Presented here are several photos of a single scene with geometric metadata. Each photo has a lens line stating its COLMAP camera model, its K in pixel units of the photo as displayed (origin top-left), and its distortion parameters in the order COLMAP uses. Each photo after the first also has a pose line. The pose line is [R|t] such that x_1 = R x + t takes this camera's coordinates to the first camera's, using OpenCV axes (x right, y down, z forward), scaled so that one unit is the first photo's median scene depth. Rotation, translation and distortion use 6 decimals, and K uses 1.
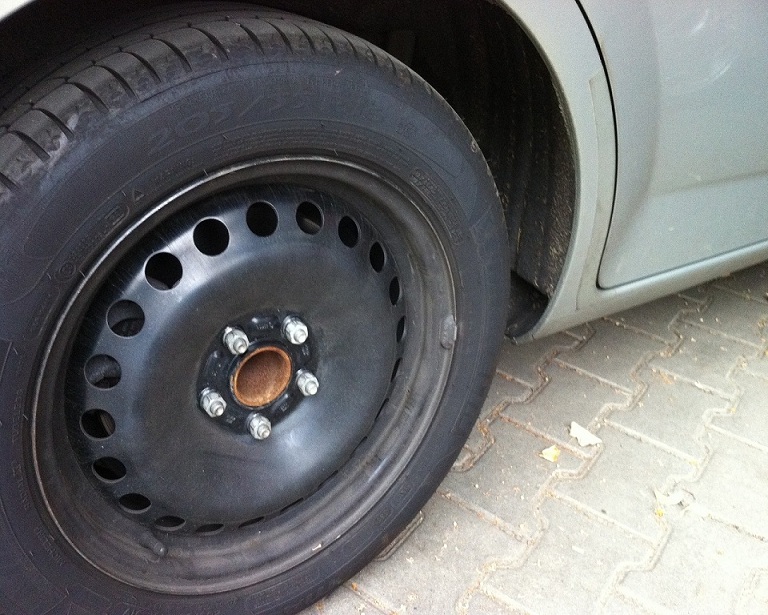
lens RADIAL K [[706.1, 0, 382.2], [0, 706.1, 275.1], [0, 0, 1]] dist [0.064590, -0.205523]
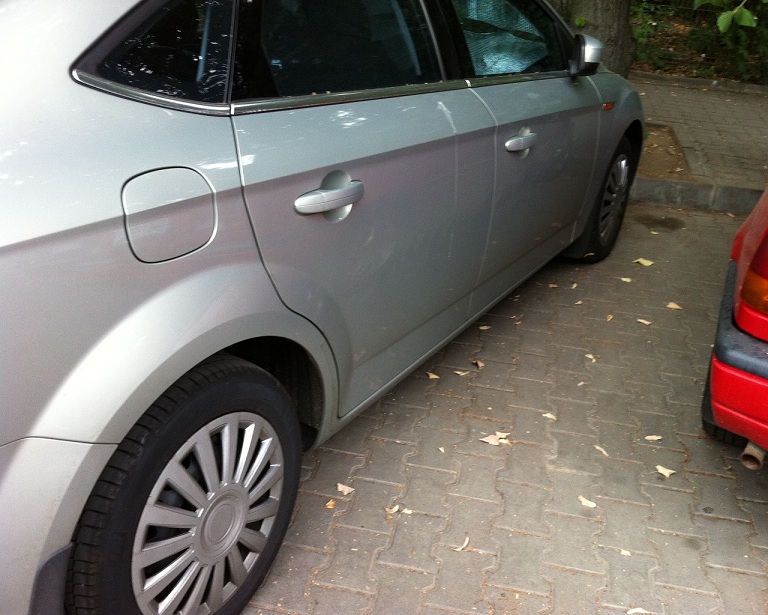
lens RADIAL K [[741.9, 0, 383.2], [0, 741.9, 280.0], [0, 0, 1]] dist [0.072734, -0.260551]
pose [[0.907481, -0.178750, 0.380166, -0.326397], [0.193626, 0.981075, -0.000909, -0.353221], [-0.372809, 0.074435, 0.924918, -1.070808]]
